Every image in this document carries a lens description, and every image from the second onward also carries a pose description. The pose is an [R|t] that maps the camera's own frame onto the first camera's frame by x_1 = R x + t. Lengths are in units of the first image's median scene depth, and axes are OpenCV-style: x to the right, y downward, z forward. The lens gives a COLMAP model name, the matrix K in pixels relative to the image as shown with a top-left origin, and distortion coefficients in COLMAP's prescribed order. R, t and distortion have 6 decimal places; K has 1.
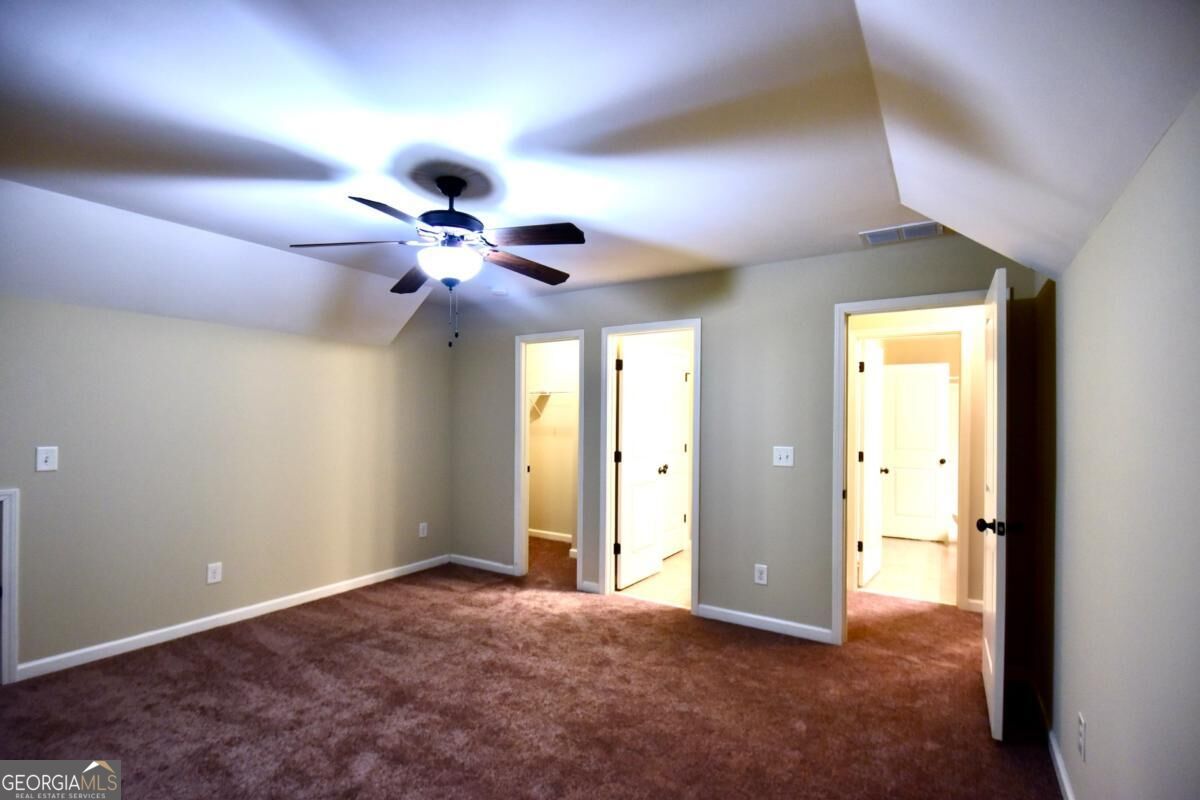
lens RADIAL K [[544.7, 0, 602.4], [0, 544.7, 413.8], [0, 0, 1]] dist [-0.008423, -0.003090]
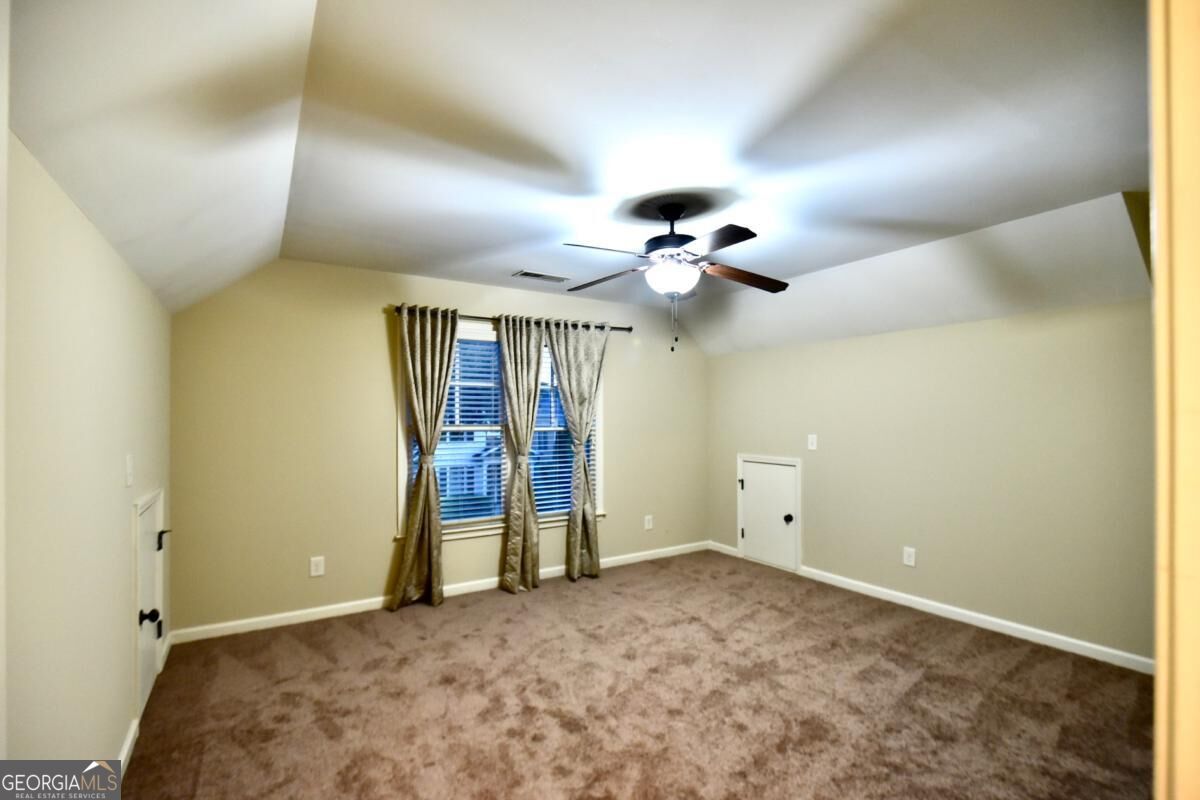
lens RADIAL K [[544.7, 0, 602.4], [0, 544.7, 413.8], [0, 0, 1]] dist [-0.008423, -0.003090]
pose [[-0.412250, -0.012562, -0.910984, 0.699283], [0.001102, 0.999897, -0.014287, 0.022028], [0.911070, -0.006893, -0.412194, 1.125523]]
